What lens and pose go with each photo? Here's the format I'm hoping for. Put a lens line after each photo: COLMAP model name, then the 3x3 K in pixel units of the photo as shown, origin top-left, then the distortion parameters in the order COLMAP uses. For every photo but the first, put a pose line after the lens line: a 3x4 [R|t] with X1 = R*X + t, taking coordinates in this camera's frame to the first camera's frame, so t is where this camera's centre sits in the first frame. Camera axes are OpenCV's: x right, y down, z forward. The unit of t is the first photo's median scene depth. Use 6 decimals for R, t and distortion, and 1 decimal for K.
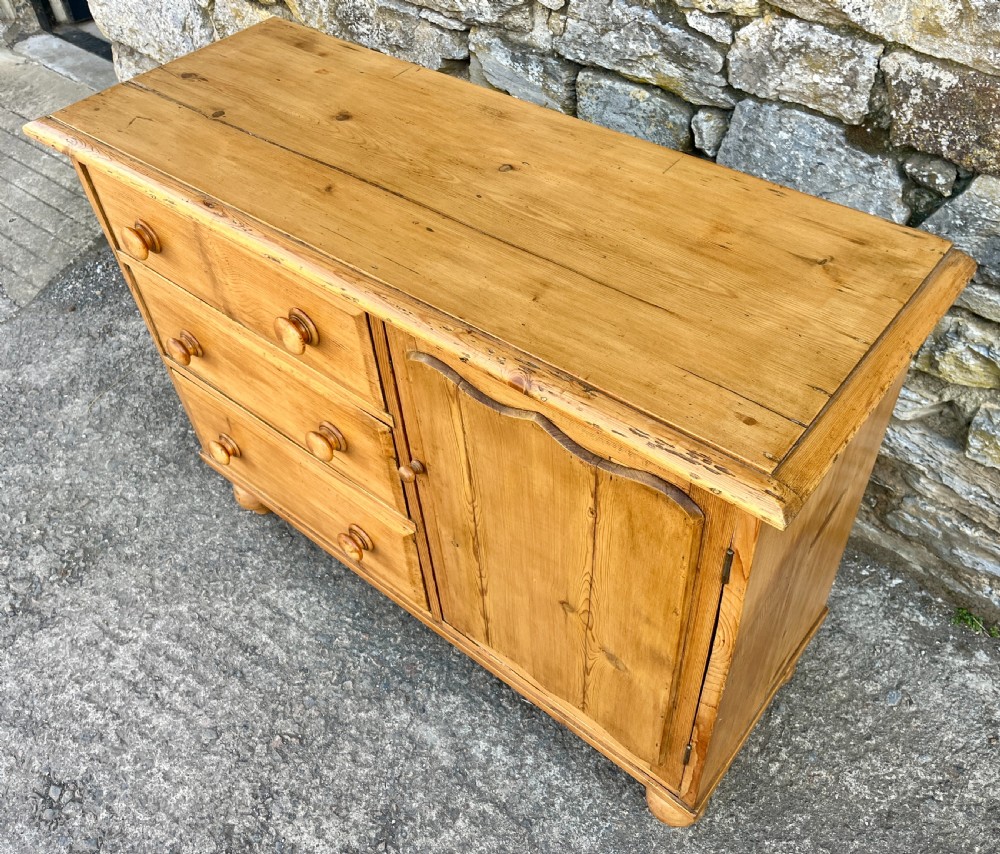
lens RADIAL K [[892.6, 0, 521.5], [0, 892.6, 419.9], [0, 0, 1]] dist [0.050602, -0.044937]
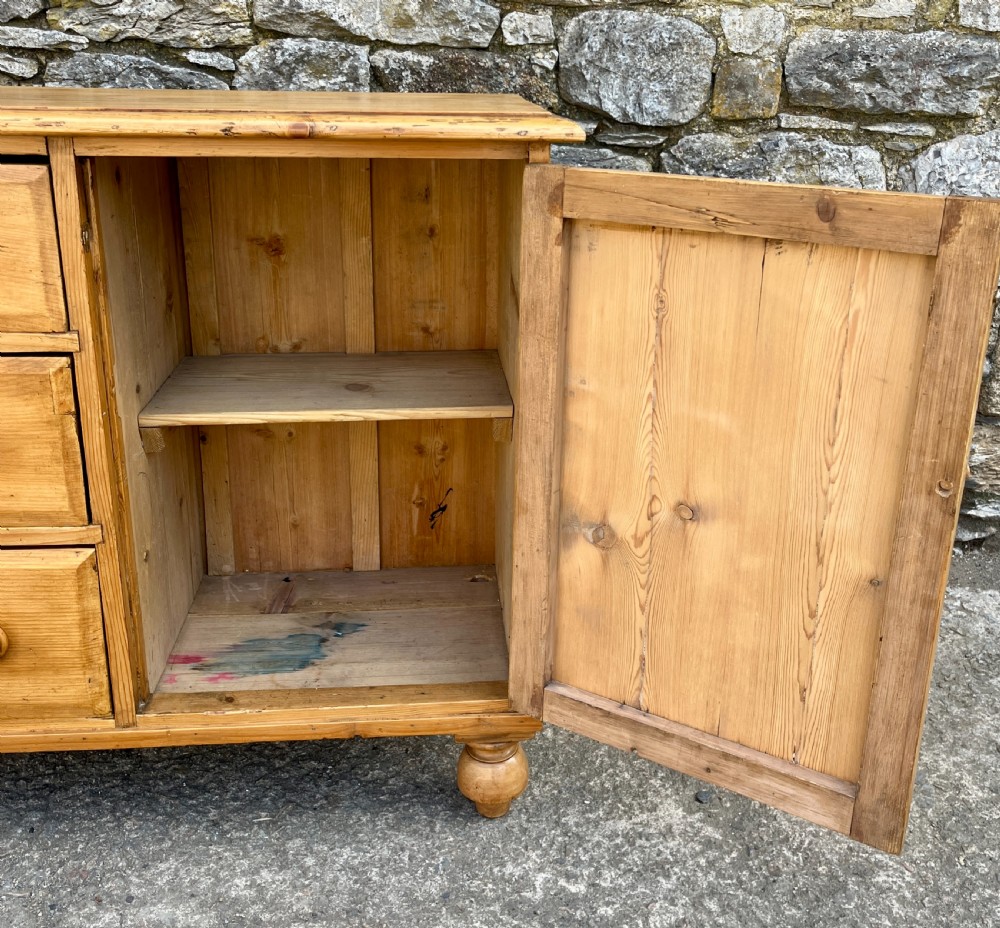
lens RADIAL K [[1049.4, 0, 504.2], [0, 1049.4, 398.6], [0, 0, 1]] dist [0.032883, 0.000000]
pose [[0.727345, -0.162638, 0.666723, -0.435753], [0.455490, 0.841082, -0.291736, 0.429366], [-0.513321, 0.515878, 0.685836, 0.143499]]
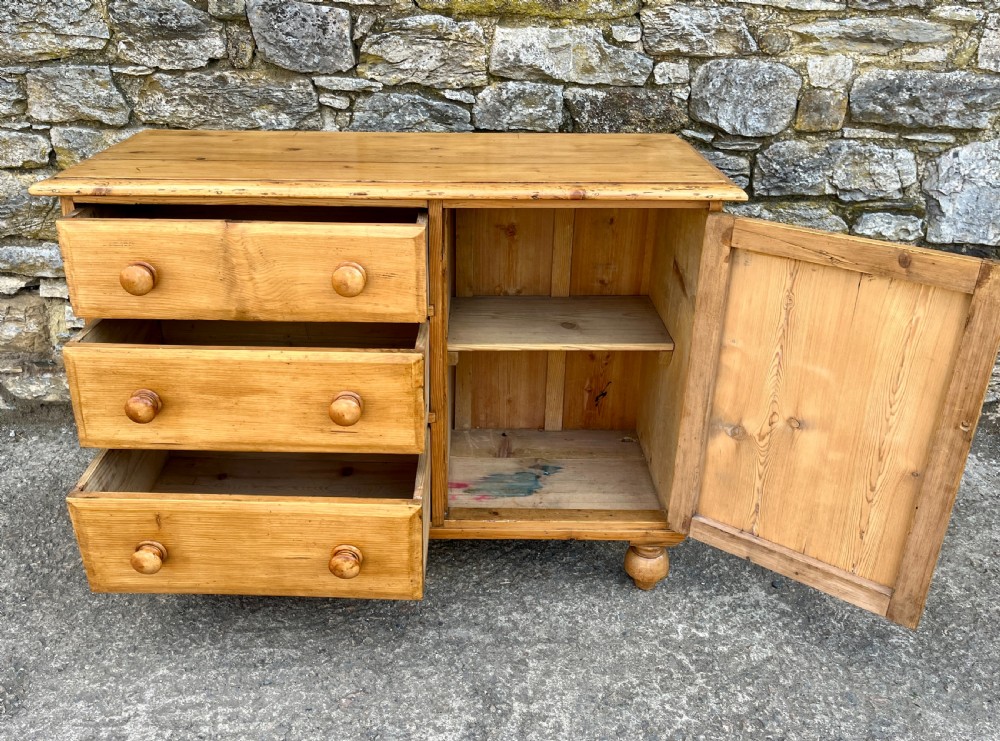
lens RADIAL K [[839.9, 0, 469.1], [0, 839.9, 327.8], [0, 0, 1]] dist [0.055191, -0.048676]
pose [[0.785668, -0.205220, 0.583619, -0.744935], [0.412240, 0.877083, -0.246545, 0.318539], [-0.461286, 0.434294, 0.773695, -0.028366]]
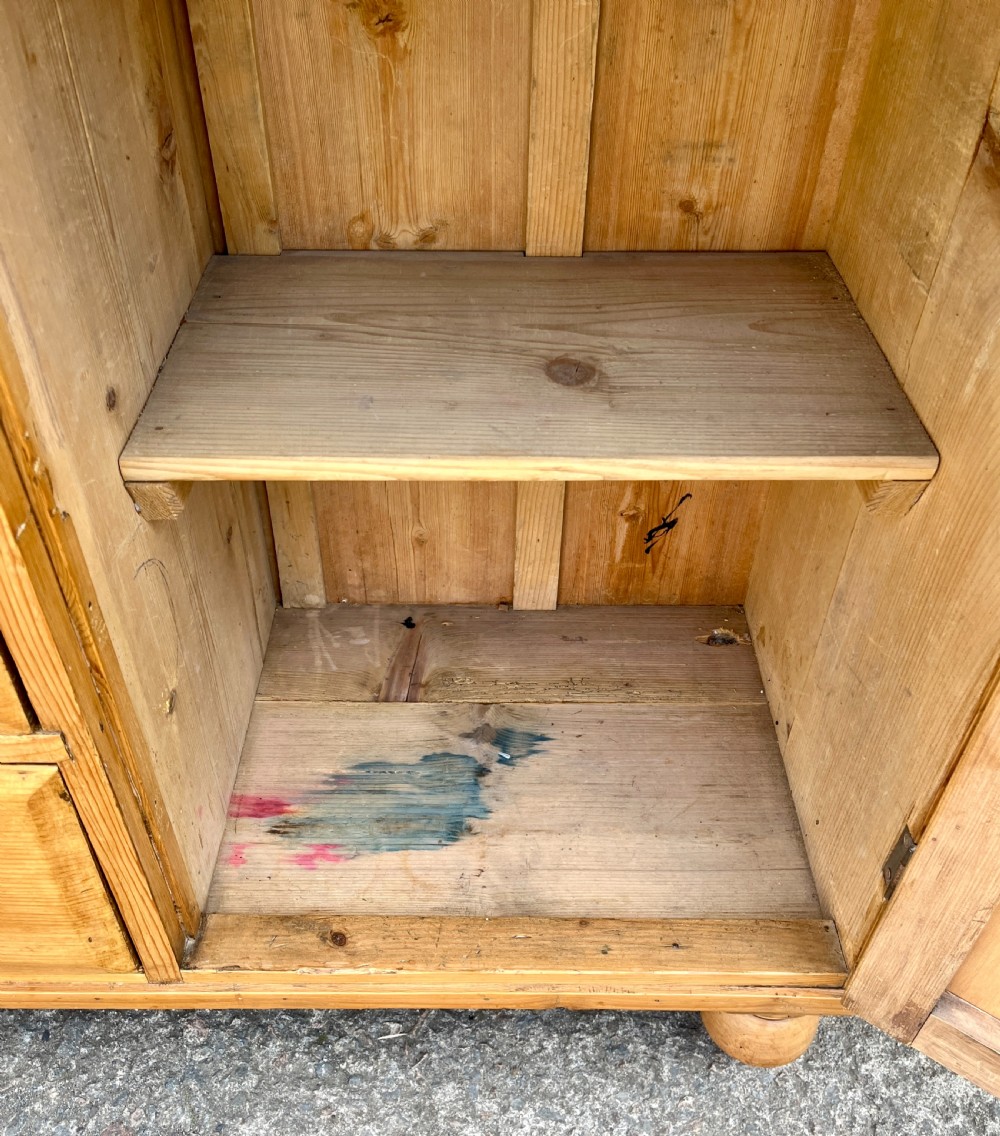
lens RADIAL K [[1052.6, 0, 497.2], [0, 1052.6, 613.6], [0, 0, 1]] dist [0.032003, 0.000000]
pose [[0.776223, -0.386505, 0.498088, -0.169048], [0.413463, 0.908500, 0.060631, 0.114812], [-0.475947, 0.158878, 0.865004, 0.525593]]
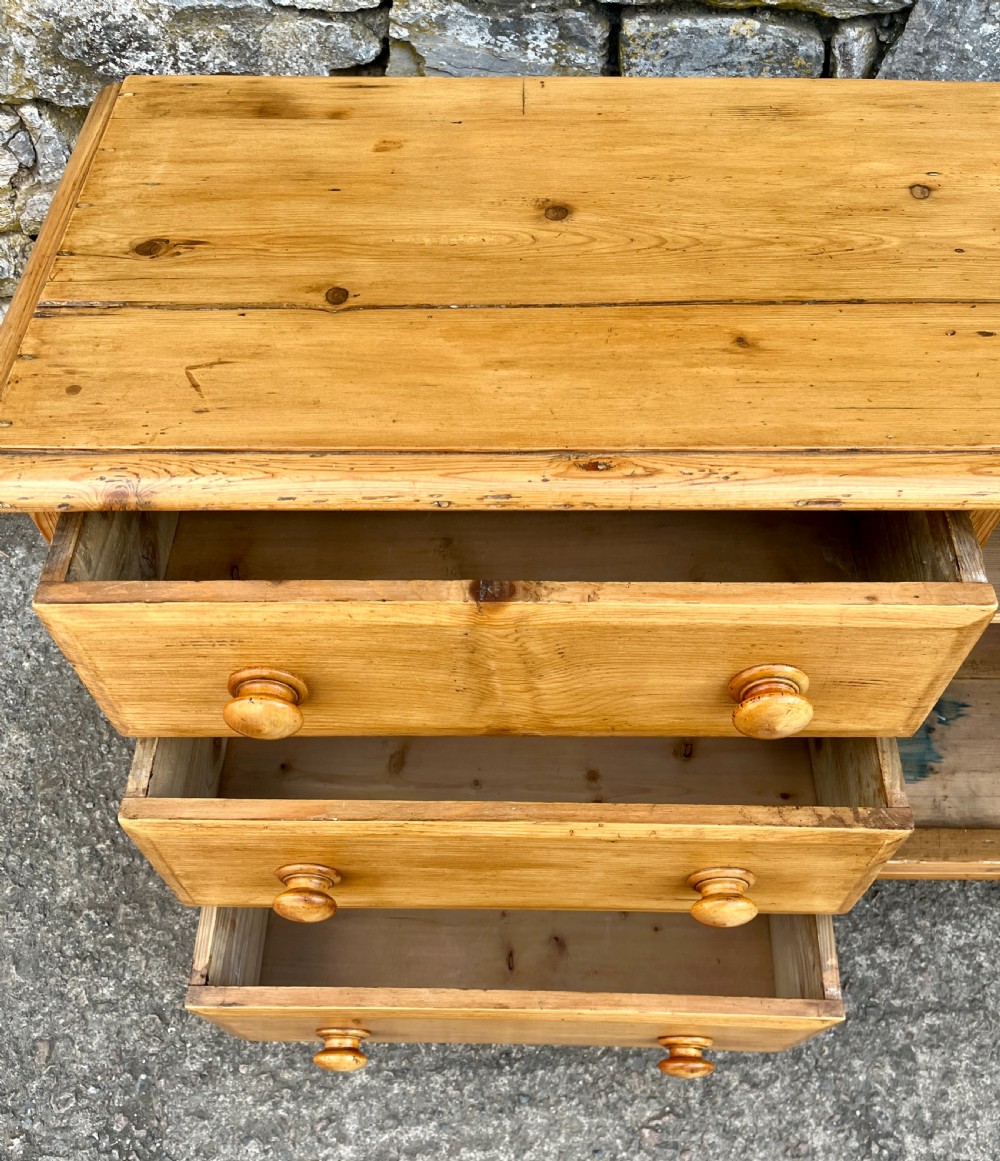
lens RADIAL K [[1032.8, 0, 531.9], [0, 1032.8, 653.6], [0, 0, 1]] dist [0.050881, -0.053031]
pose [[0.779673, -0.502974, 0.372998, -0.524757], [0.421014, 0.861996, 0.282330, -0.266738], [-0.463528, -0.063087, 0.883834, 0.405566]]
